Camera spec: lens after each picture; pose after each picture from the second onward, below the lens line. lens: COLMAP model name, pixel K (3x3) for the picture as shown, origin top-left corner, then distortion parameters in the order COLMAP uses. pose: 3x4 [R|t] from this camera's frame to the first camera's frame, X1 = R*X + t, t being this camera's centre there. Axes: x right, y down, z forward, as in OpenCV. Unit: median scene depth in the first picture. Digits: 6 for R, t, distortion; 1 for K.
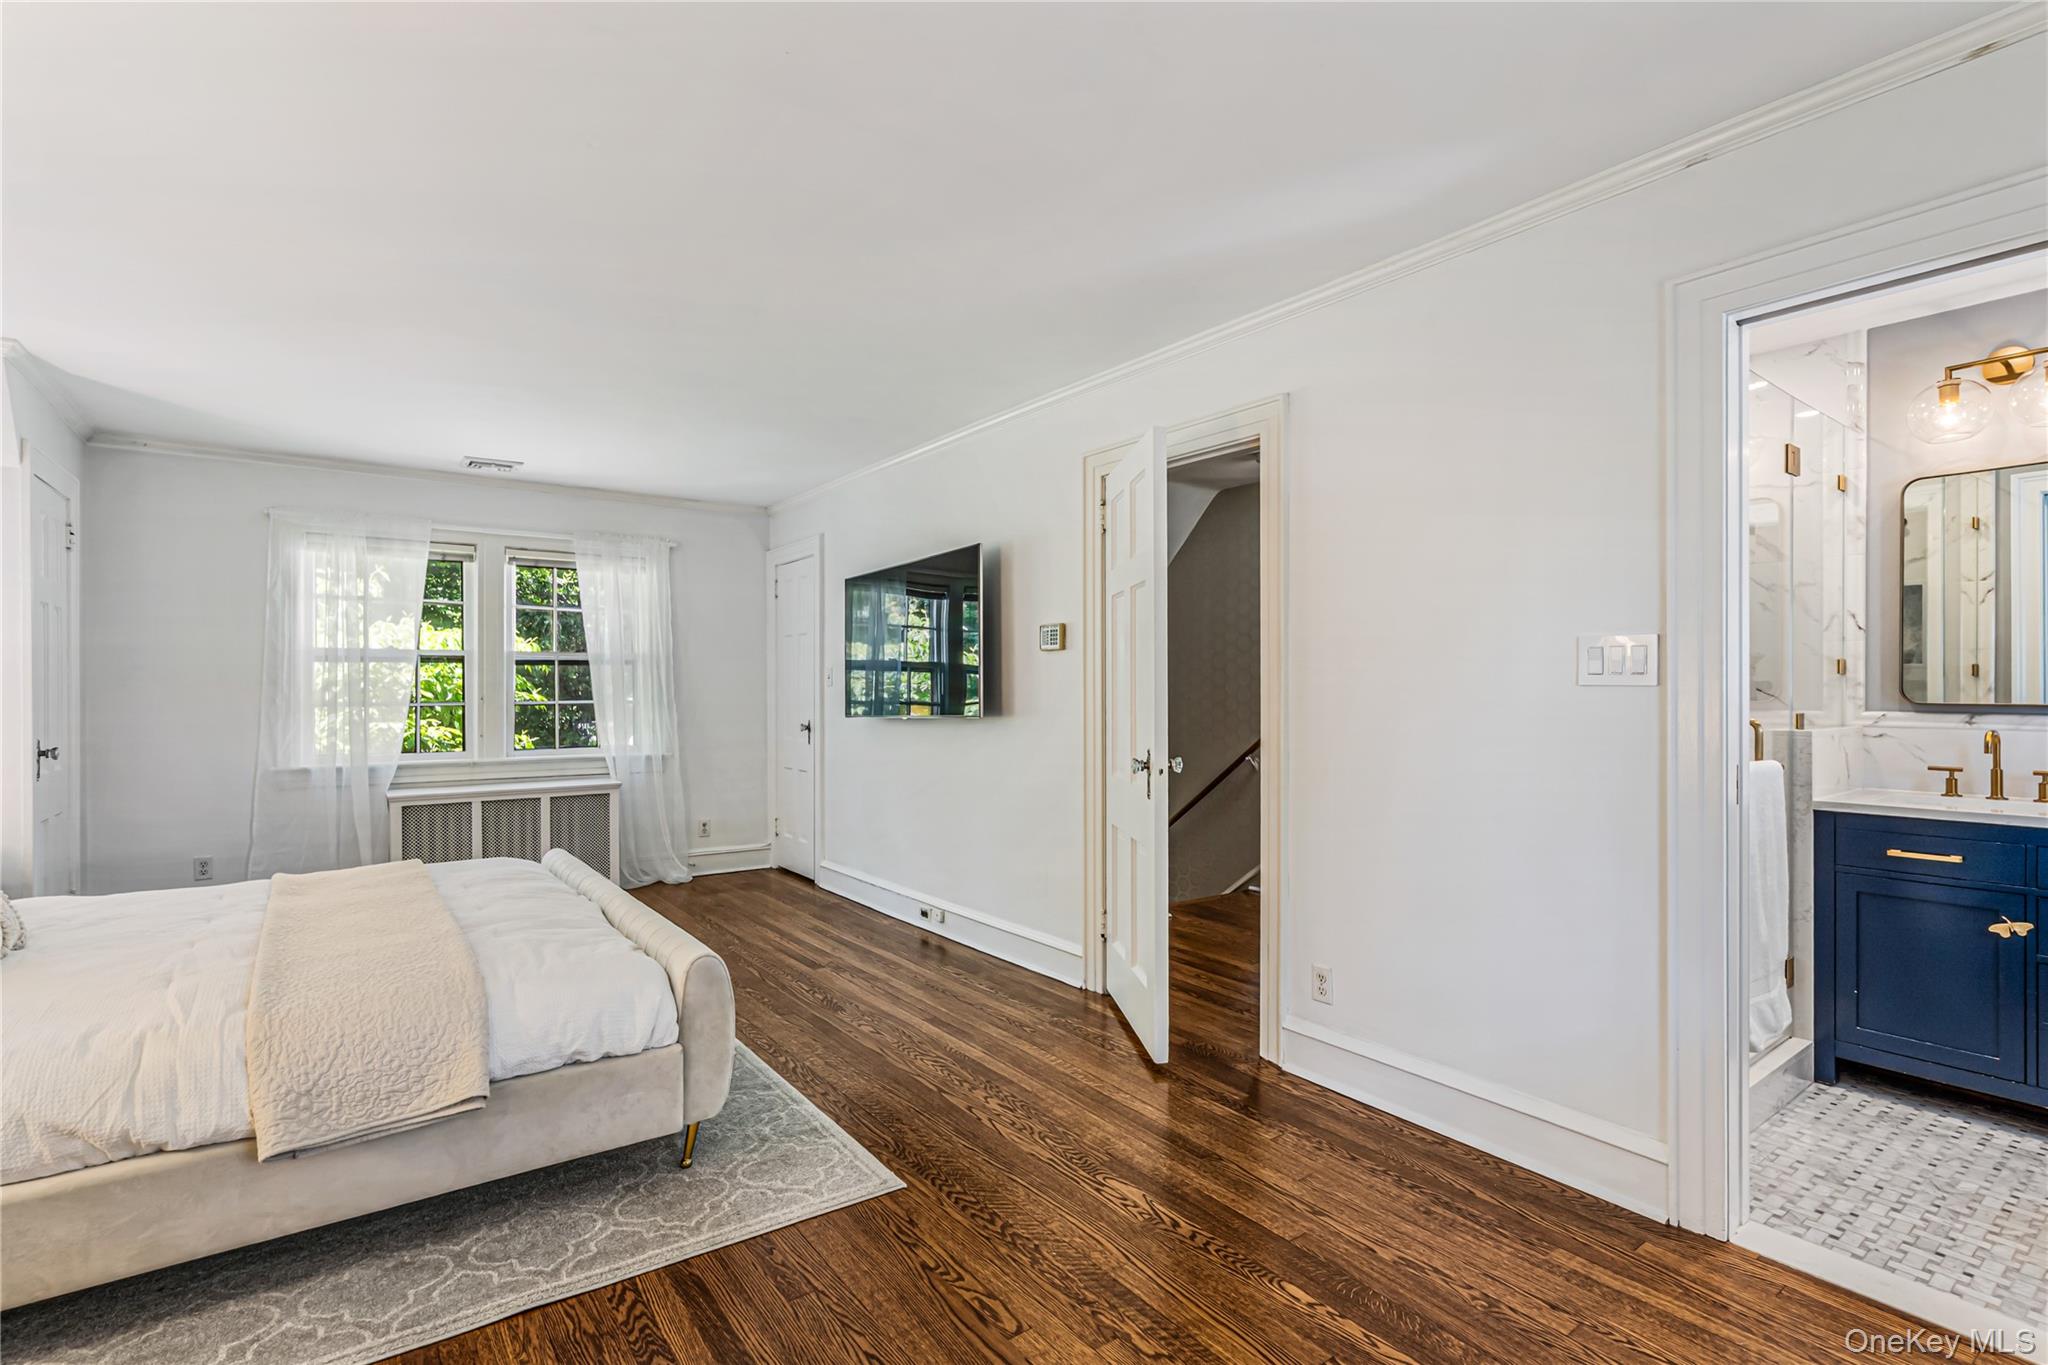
lens RADIAL K [[938.5, 0, 1006.2], [0, 938.5, 689.1], [0, 0, 1]] dist [-0.002916, 0.000054]
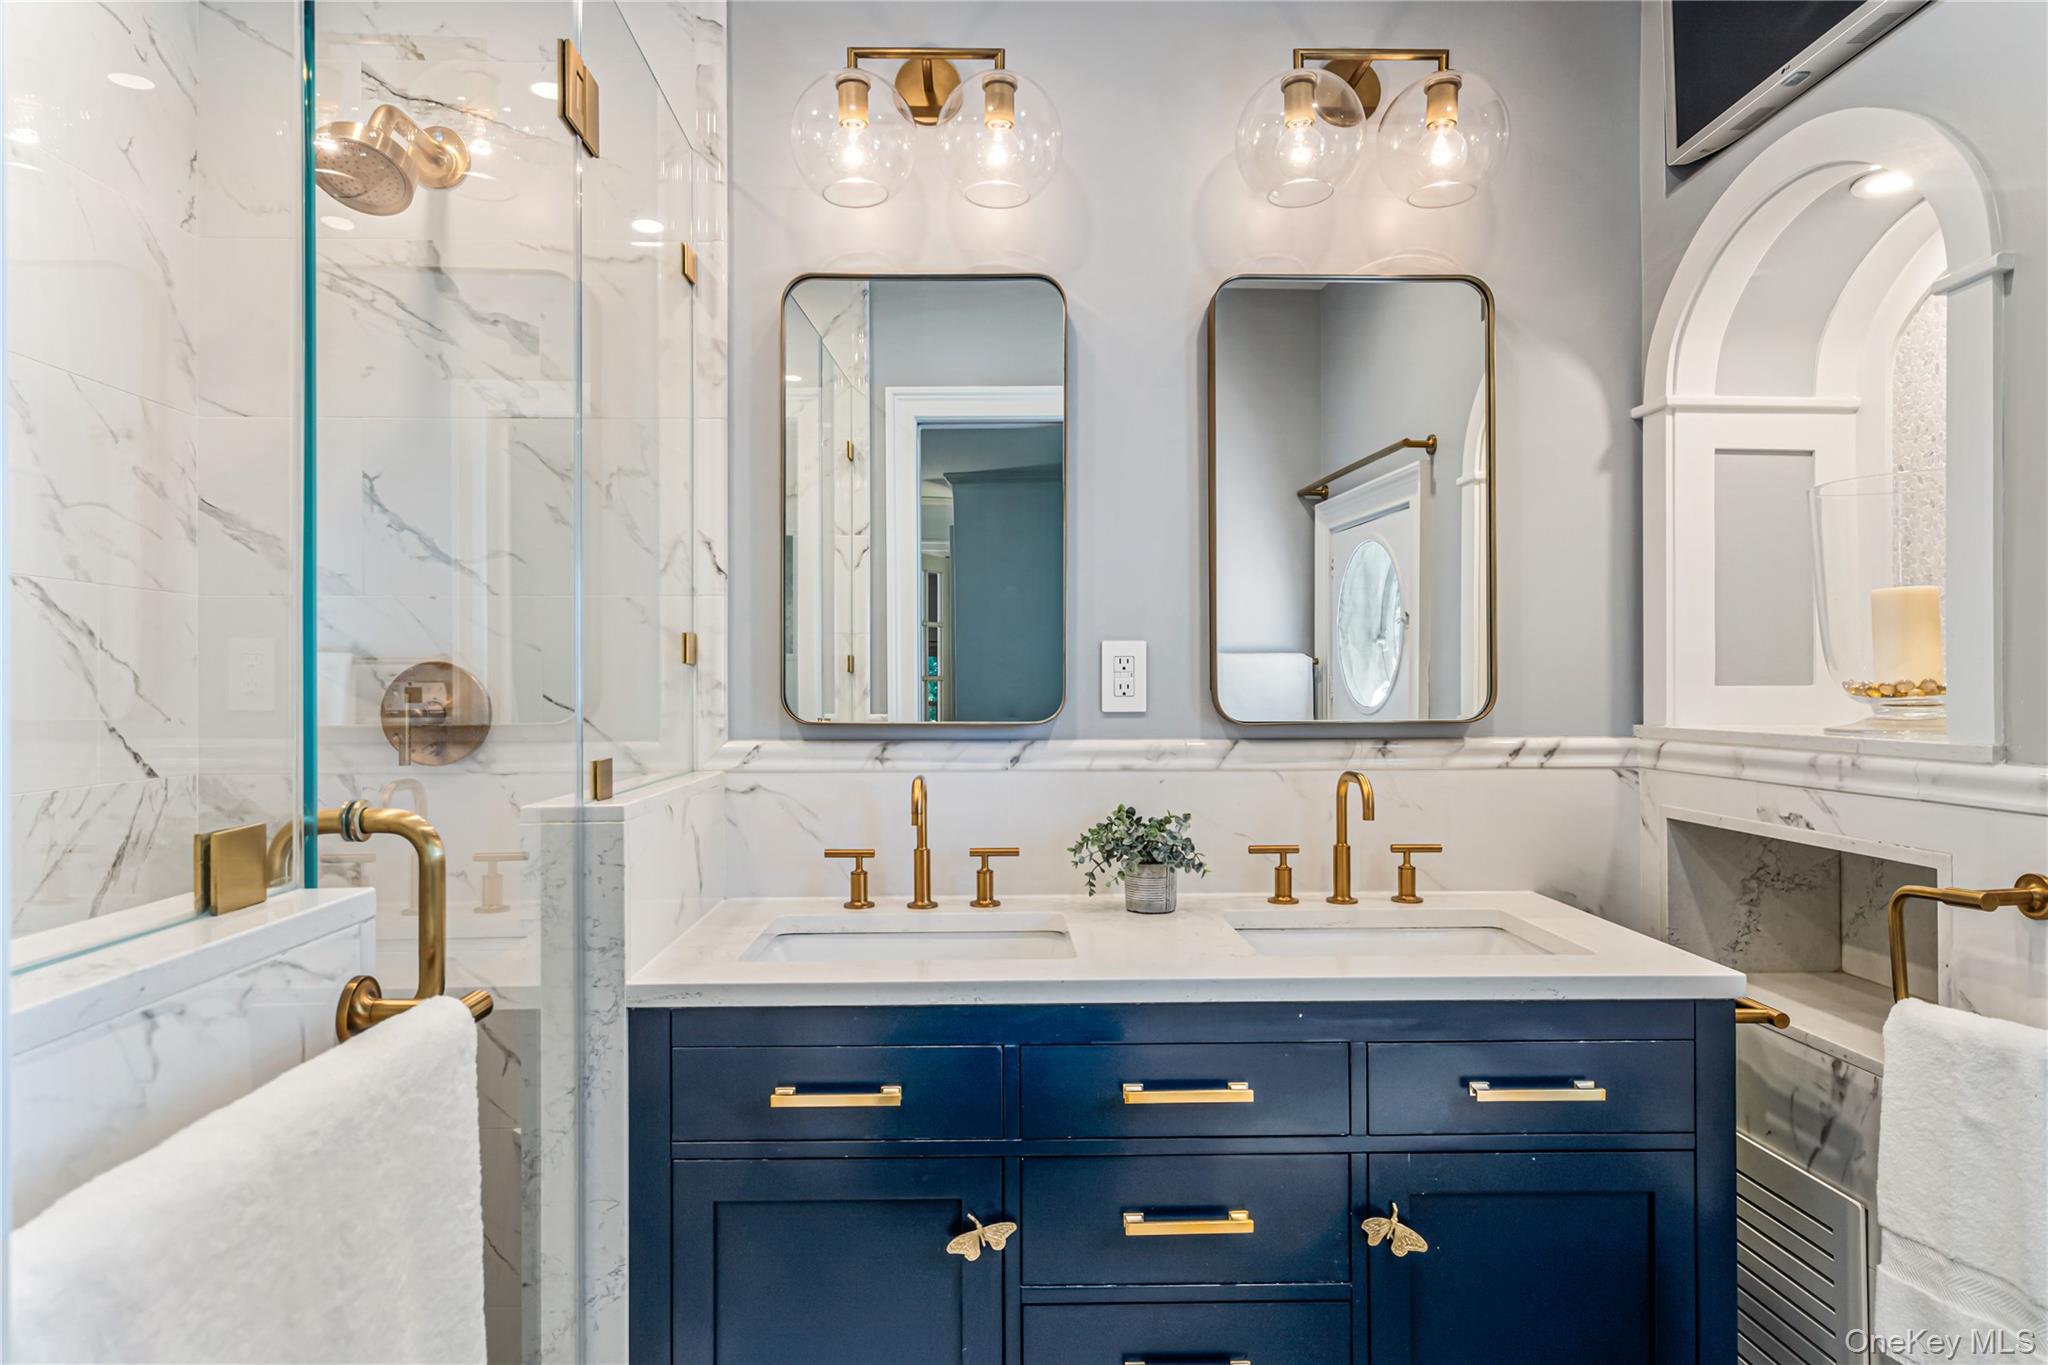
lens RADIAL K [[1180.7, 0, 1024.0], [0, 1180.7, 682.5], [0, 0, 1]] dist [0.000697, 0.000358]
pose [[0.552266, -0.000293, 0.833668, 0.492804], [0.006181, 0.999974, -0.003743, -0.003502], [-0.833645, 0.007220, 0.552254, 0.534624]]
